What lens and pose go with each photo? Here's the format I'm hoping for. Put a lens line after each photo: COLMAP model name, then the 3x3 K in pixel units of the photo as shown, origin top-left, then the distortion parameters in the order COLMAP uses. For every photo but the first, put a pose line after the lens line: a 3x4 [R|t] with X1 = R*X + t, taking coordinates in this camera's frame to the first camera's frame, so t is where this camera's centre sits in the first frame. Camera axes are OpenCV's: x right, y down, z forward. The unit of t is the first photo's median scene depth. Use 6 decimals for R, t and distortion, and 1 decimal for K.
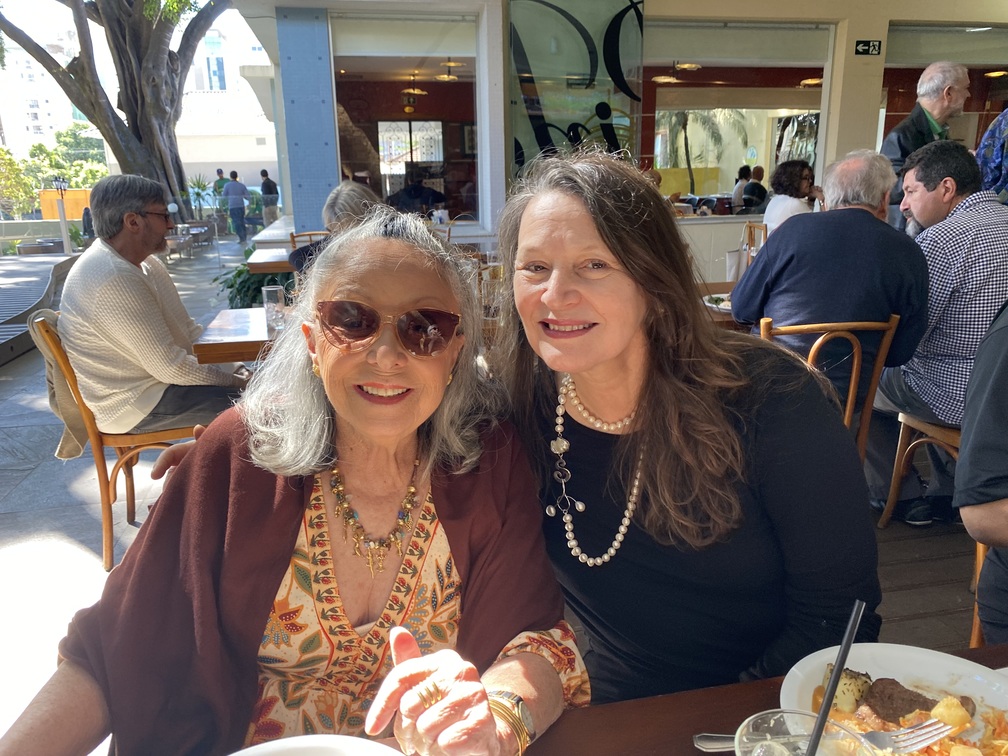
lens RADIAL K [[764.3, 0, 513.4], [0, 764.3, 367.2], [0, 0, 1]] dist [0.000427, -0.000035]
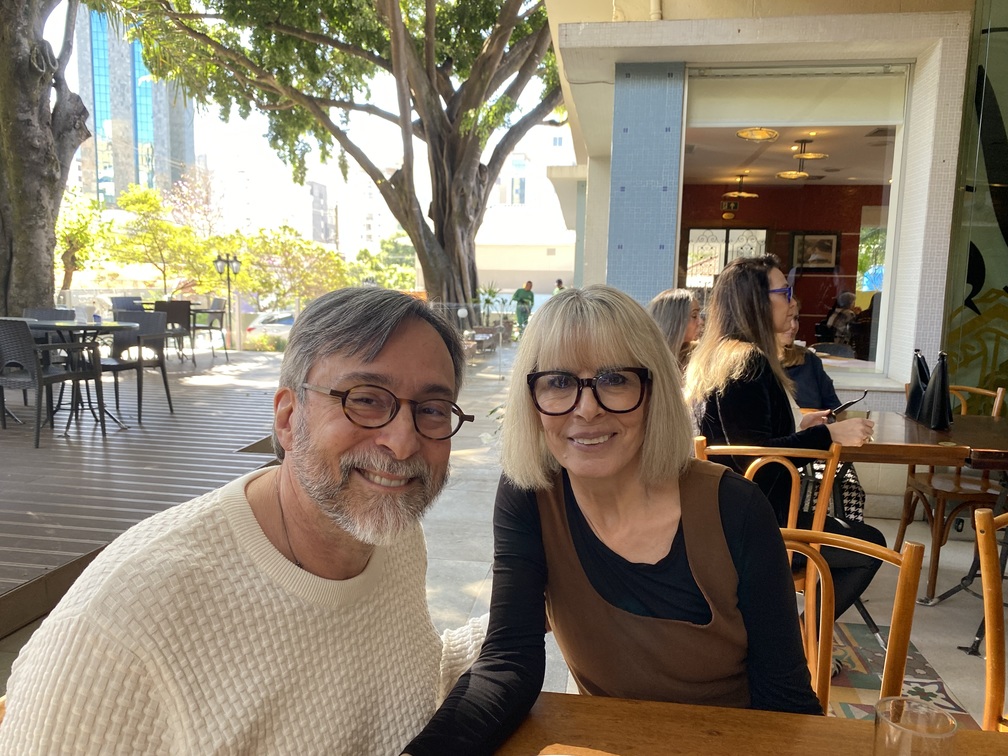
lens RADIAL K [[764.3, 0, 506.8], [0, 764.3, 373.9], [0, 0, 1]] dist [0.000427, -0.000035]
pose [[0.934966, 0.079625, -0.345686, -0.058222], [-0.124827, 0.986006, -0.110502, -0.037274], [0.332050, 0.146466, 0.931821, 0.144820]]
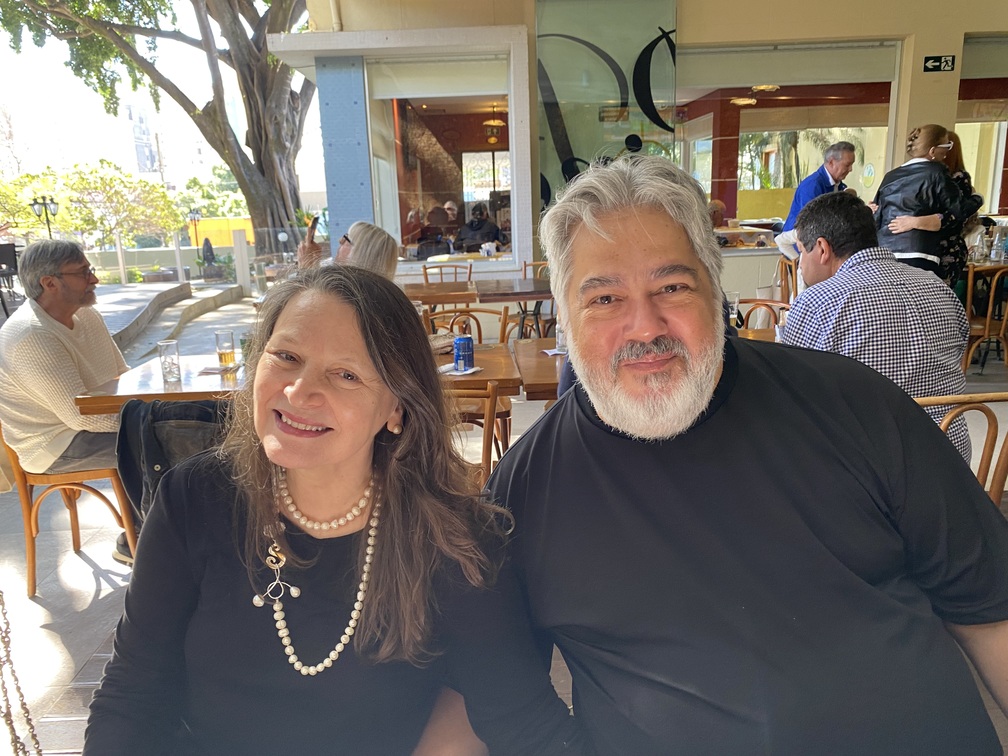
lens RADIAL K [[764.3, 0, 494.7], [0, 764.3, 365.5], [0, 0, 1]] dist [0.000427, -0.000035]
pose [[0.982826, 0.020428, -0.183401, 0.059849], [-0.025641, 0.999330, -0.026098, -0.010357], [0.182745, 0.030352, 0.982692, 0.008645]]
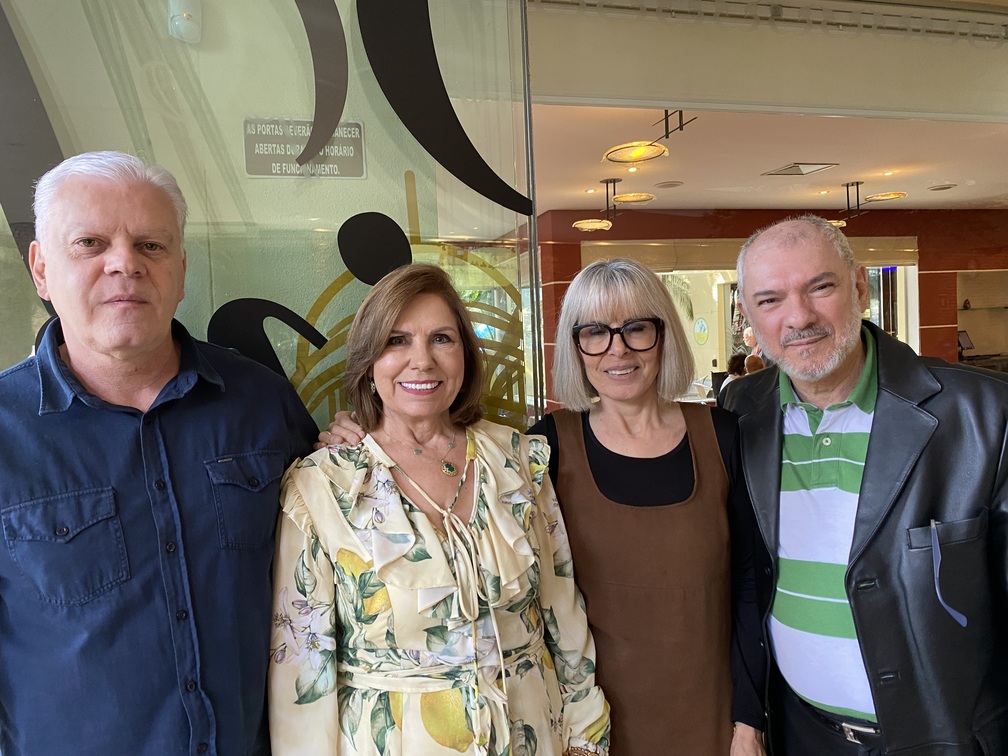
lens RADIAL K [[764.3, 0, 509.3], [0, 764.3, 372.2], [0, 0, 1]] dist [0.000427, -0.000035]
pose [[0.996090, -0.031678, 0.082475, 0.064458], [0.048236, 0.977093, -0.207275, -0.115939], [-0.074019, 0.210443, 0.974800, 0.363318]]
